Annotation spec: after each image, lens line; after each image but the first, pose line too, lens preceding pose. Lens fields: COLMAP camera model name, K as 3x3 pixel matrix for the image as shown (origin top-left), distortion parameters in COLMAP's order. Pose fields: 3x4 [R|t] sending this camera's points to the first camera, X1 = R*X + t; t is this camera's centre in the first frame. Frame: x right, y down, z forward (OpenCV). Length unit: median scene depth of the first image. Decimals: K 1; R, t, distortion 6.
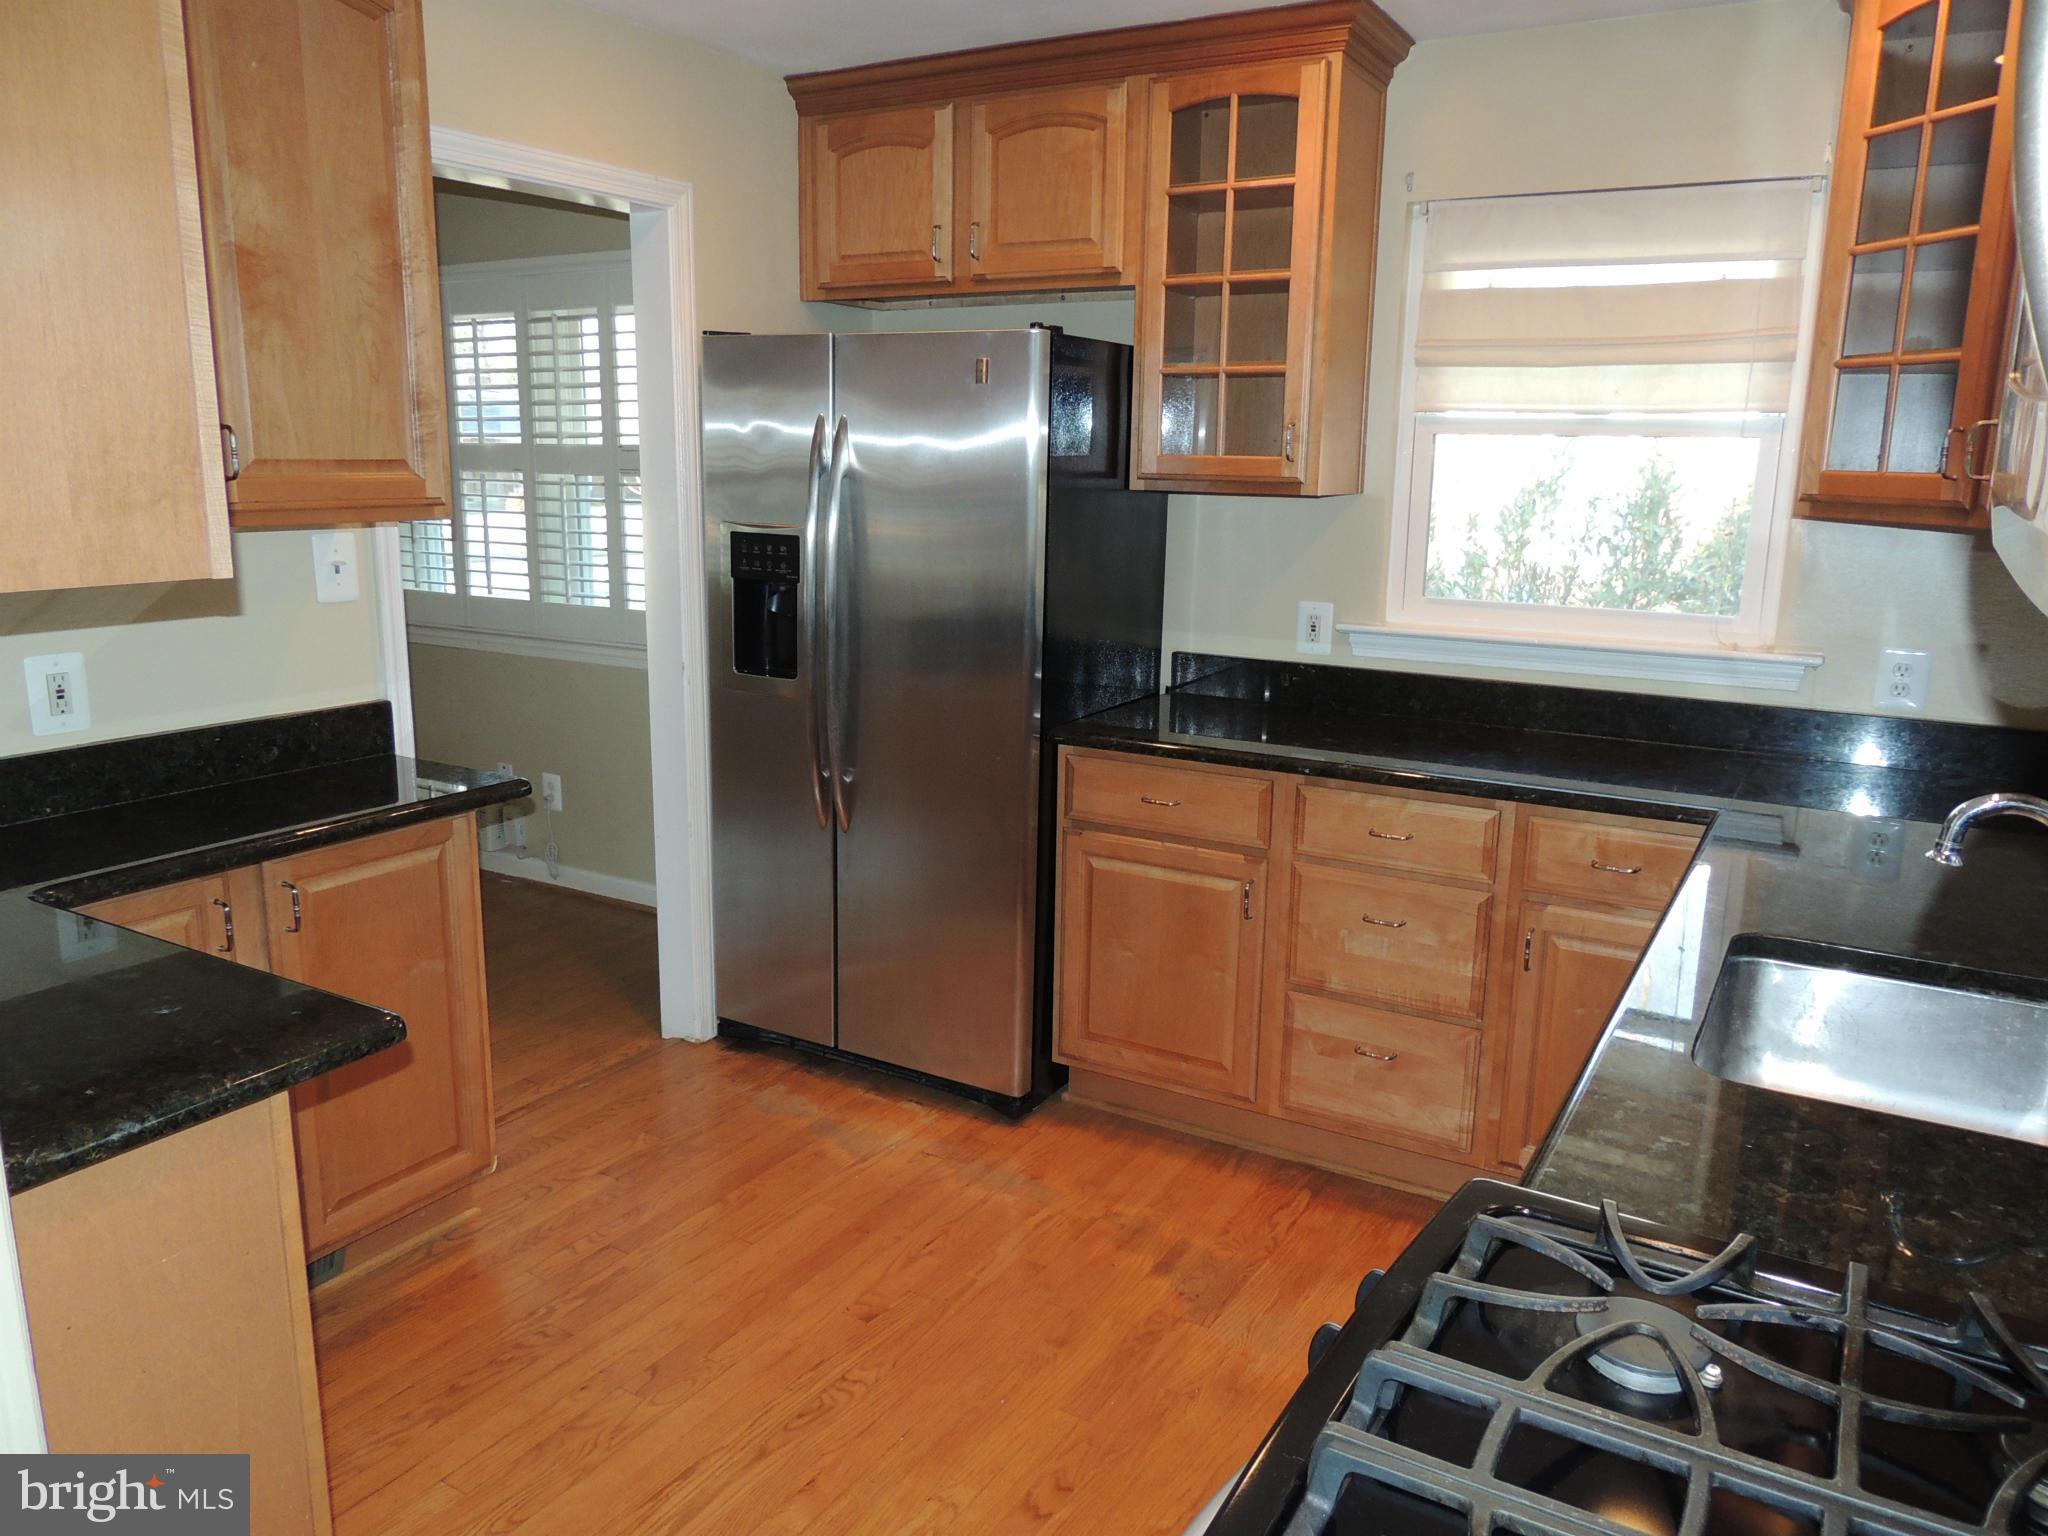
lens RADIAL K [[1463.2, 0, 1025.1], [0, 1463.2, 774.5], [0, 0, 1]] dist [-0.019367, -0.000240]
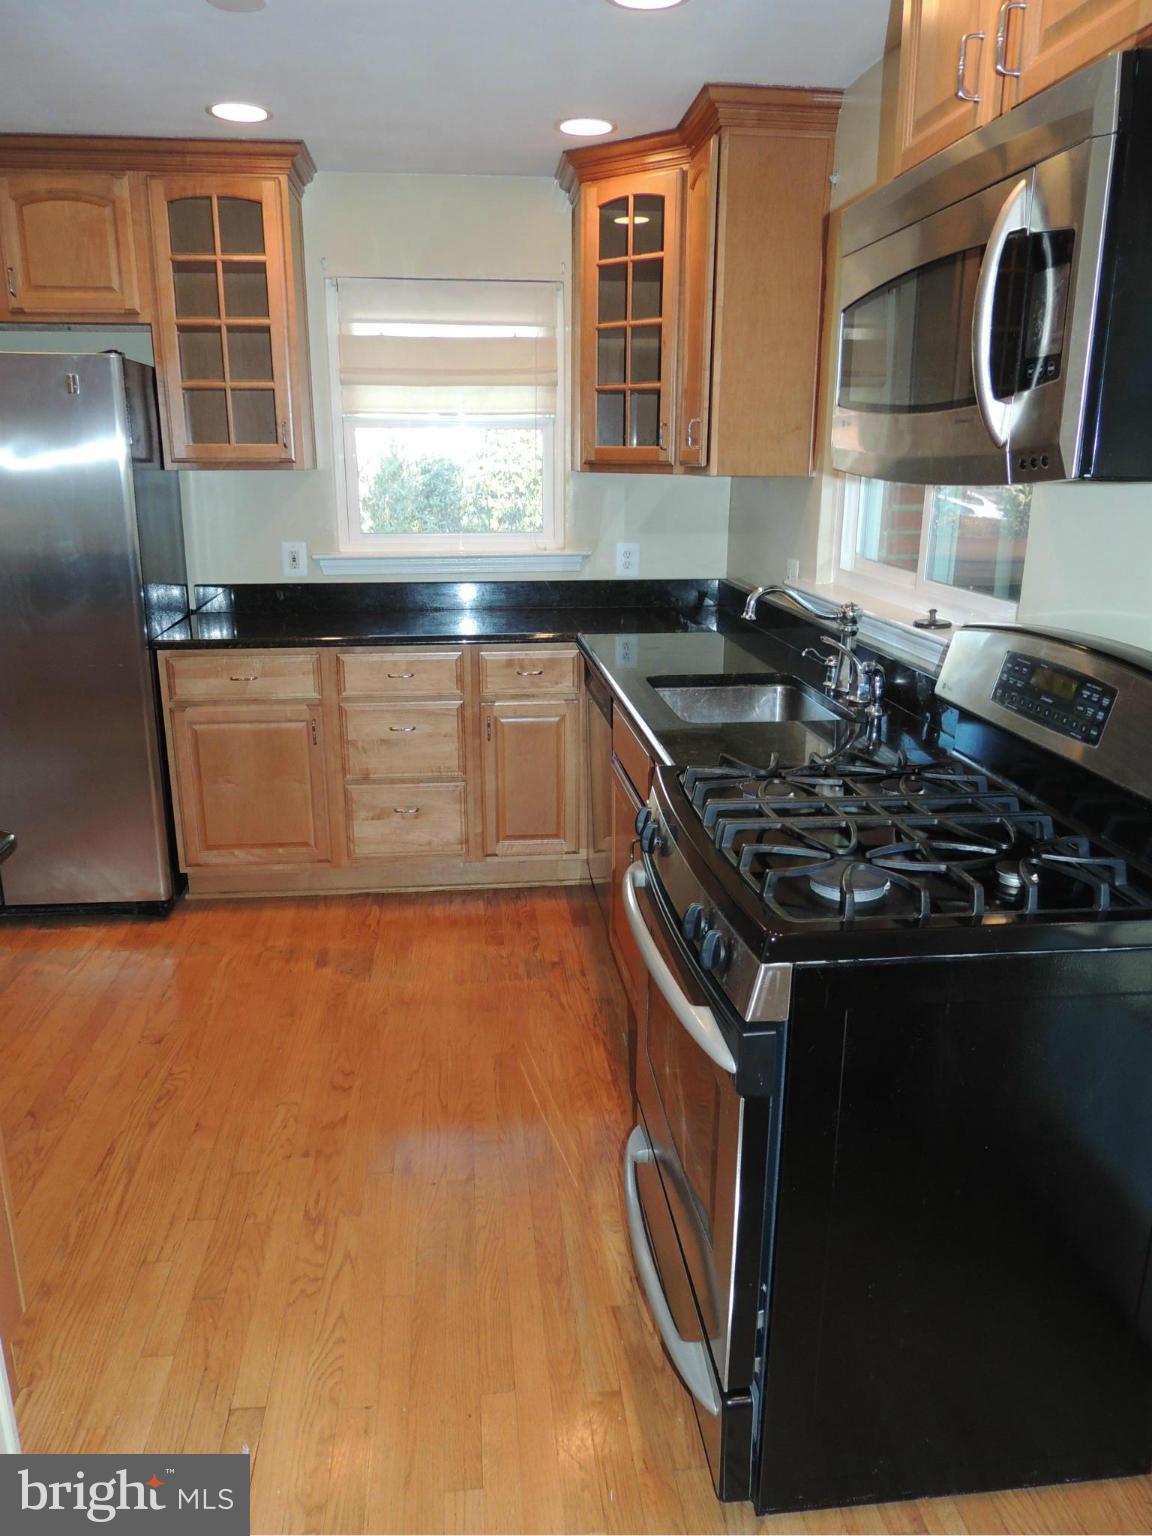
lens RADIAL K [[1097.4, 0, 576.0], [0, 1097.4, 768.0], [0, 0, 1]] dist [-0.019367, -0.000240]
pose [[0.802999, -0.178512, 0.568618, -0.288317], [0.137229, 0.983833, 0.115072, 0.026145], [-0.579966, -0.014372, 0.814514, -0.115241]]
